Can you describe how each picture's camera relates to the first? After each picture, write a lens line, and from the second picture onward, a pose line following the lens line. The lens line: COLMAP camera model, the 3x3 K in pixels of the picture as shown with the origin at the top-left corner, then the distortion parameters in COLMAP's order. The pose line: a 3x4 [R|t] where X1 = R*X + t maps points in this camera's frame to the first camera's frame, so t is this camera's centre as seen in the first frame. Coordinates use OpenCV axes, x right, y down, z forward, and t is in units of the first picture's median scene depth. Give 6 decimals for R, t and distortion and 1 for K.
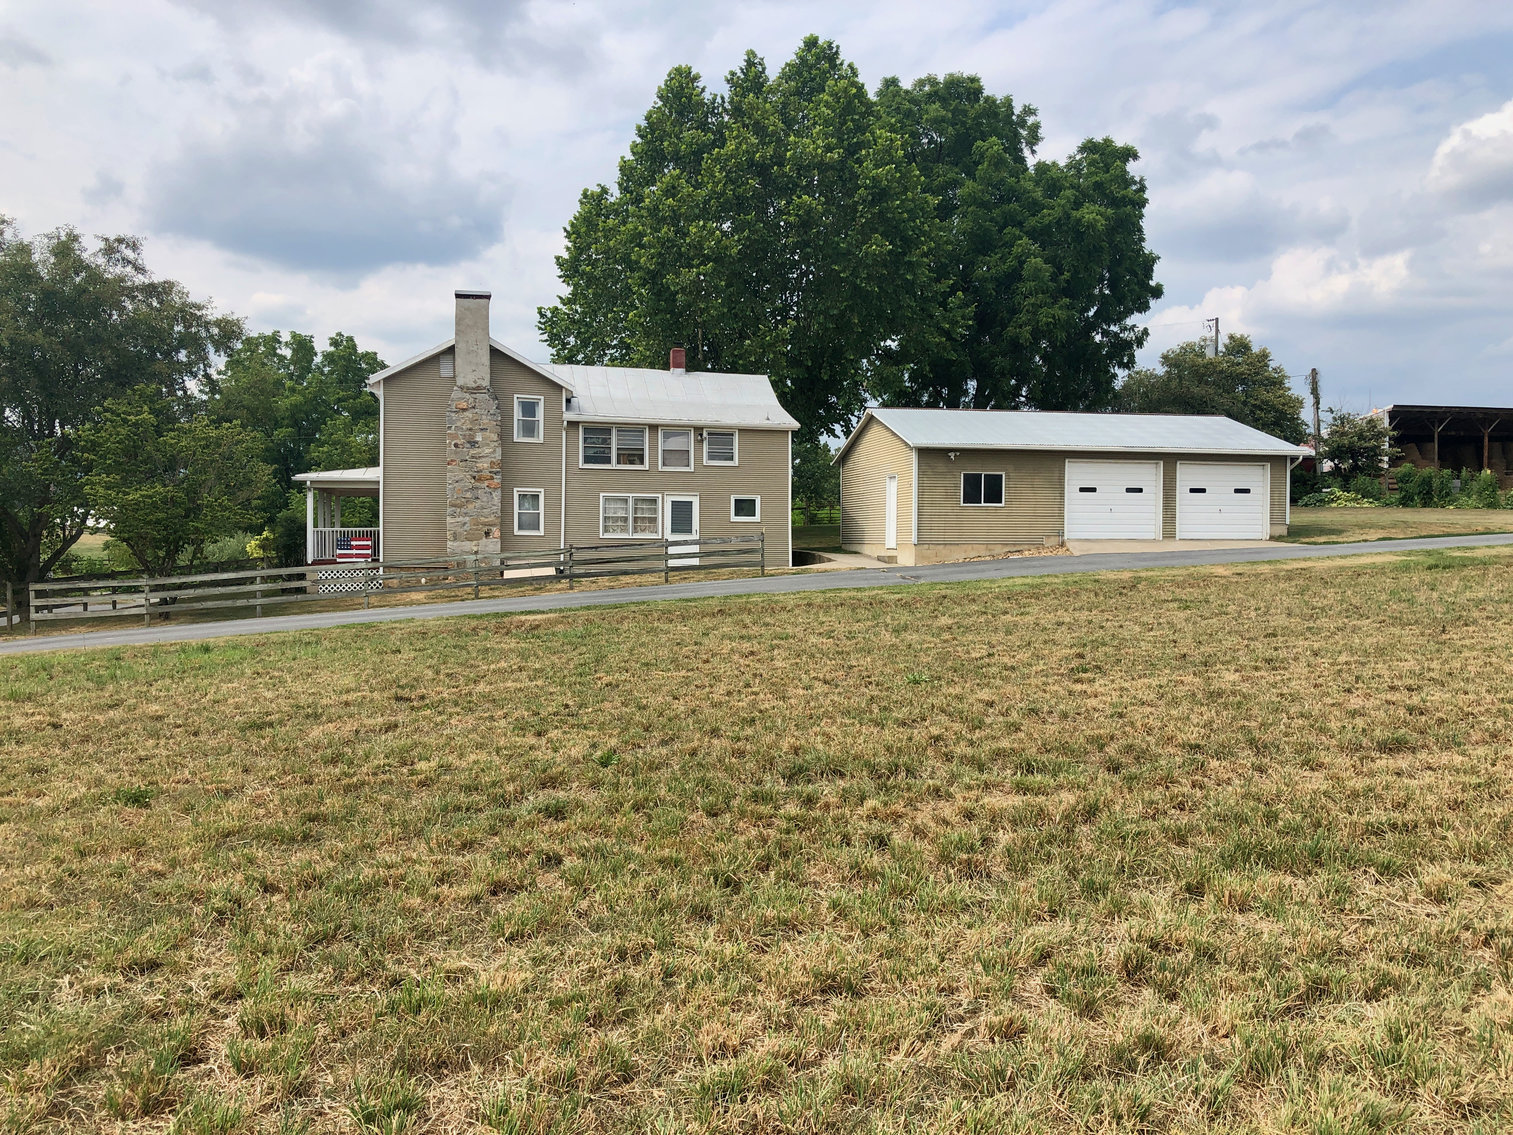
lens RADIAL K [[1263.4, 0, 811.6], [0, 1263.4, 566.9], [0, 0, 1]] dist [0.000740, -0.002532]
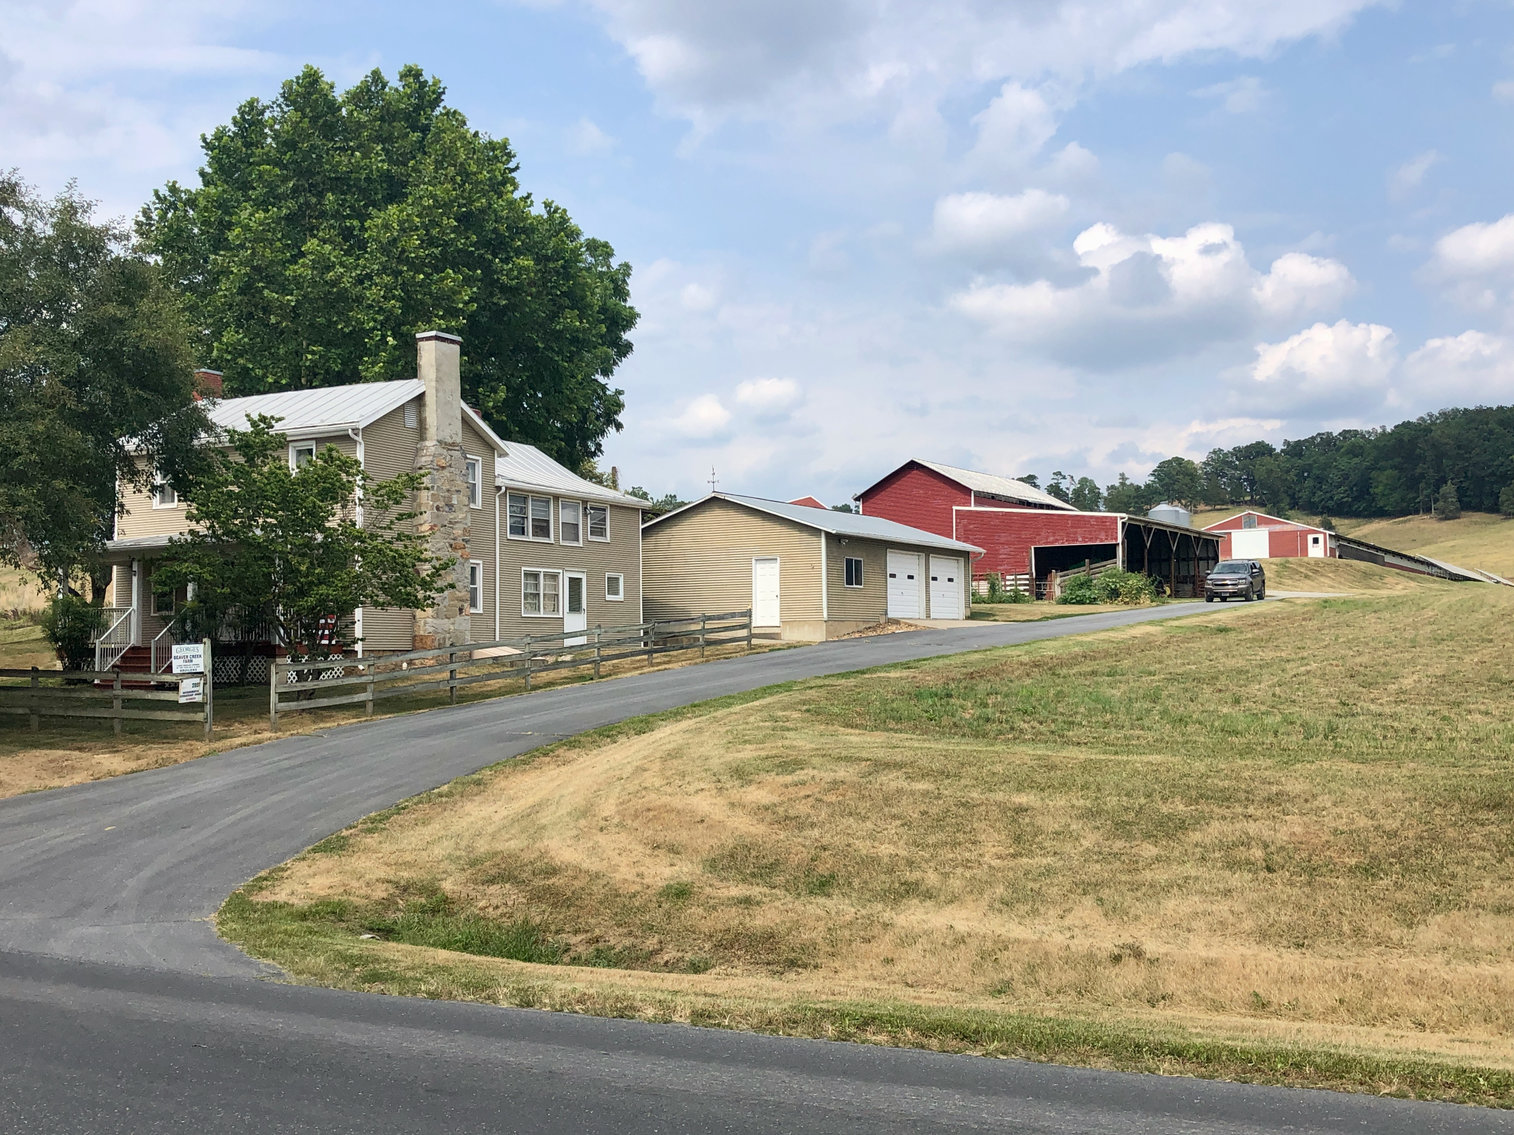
lens RADIAL K [[1650.2, 0, 757.0], [0, 1650.2, 567.5], [0, 0, 1]] dist [0.116550, -0.267013]
pose [[0.676746, 0.027411, 0.735706, -0.923057], [0.031295, 0.997332, -0.065946, 0.026474], [-0.735551, 0.067653, 0.674083, 0.062554]]
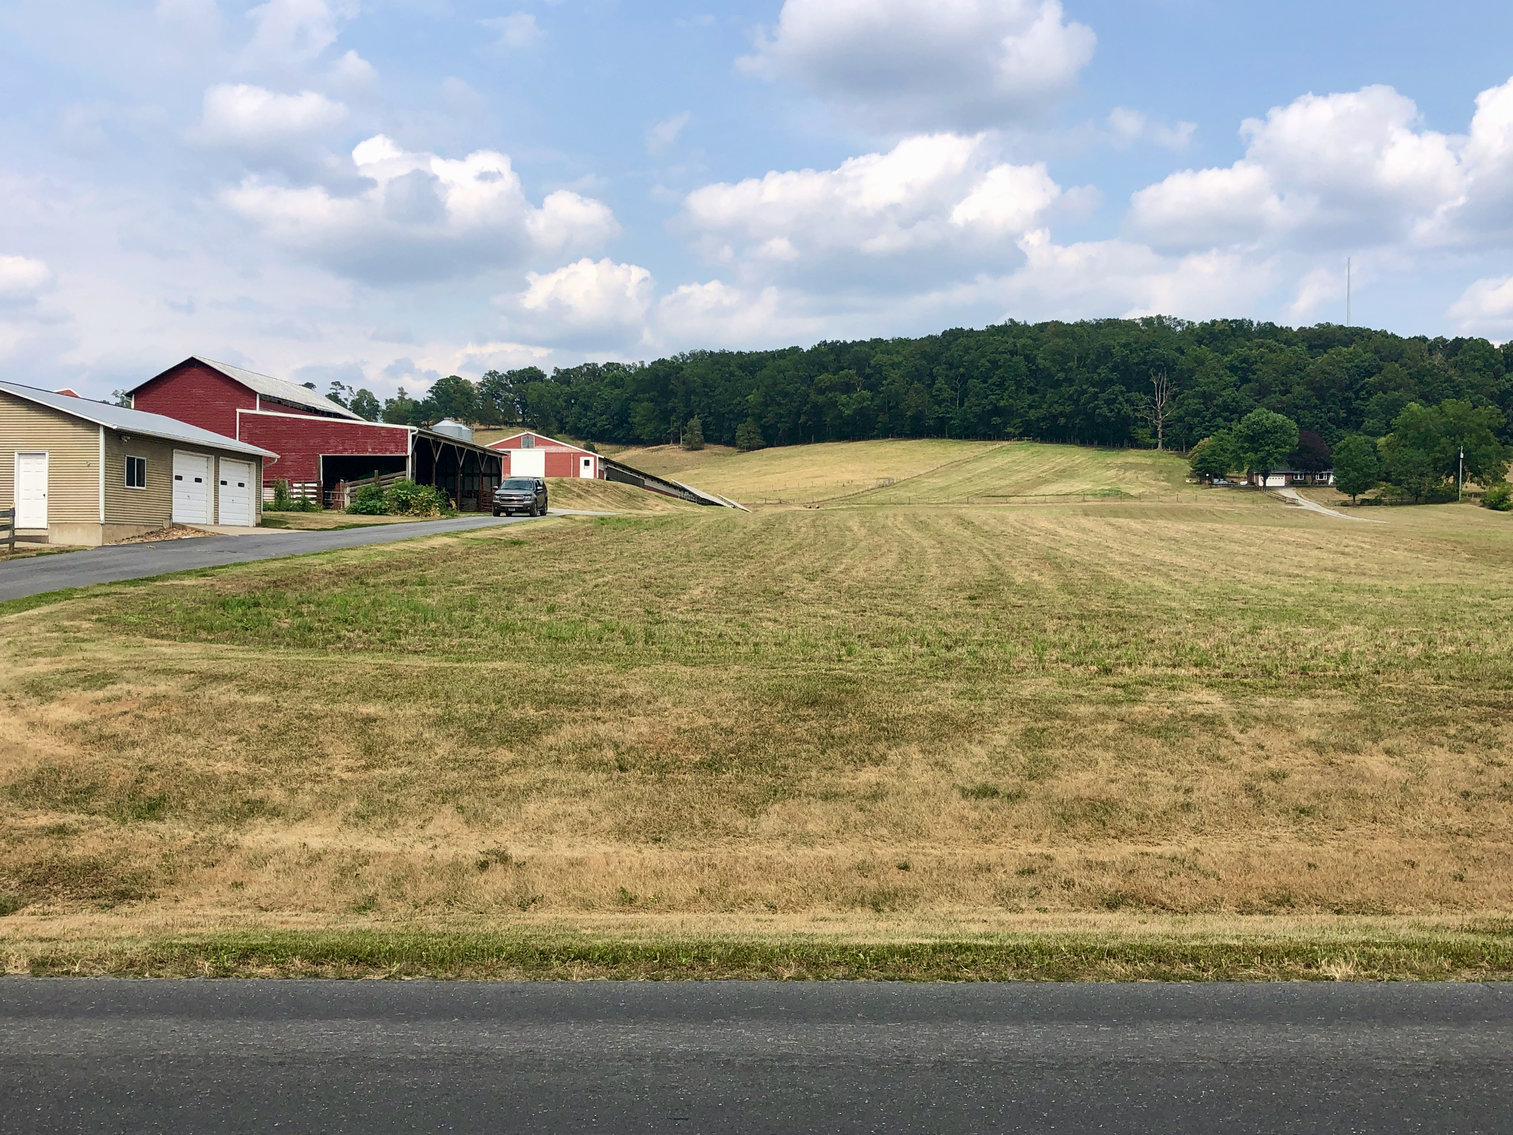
lens RADIAL K [[1603.3, 0, 756.5], [0, 1603.3, 567.5], [0, 0, 1]] dist [0.211051, -0.634299]
pose [[0.298154, -0.003422, 0.954512, -0.910772], [0.018080, 0.999834, -0.002062, 0.028387], [-0.954346, 0.017872, 0.298167, 0.151341]]
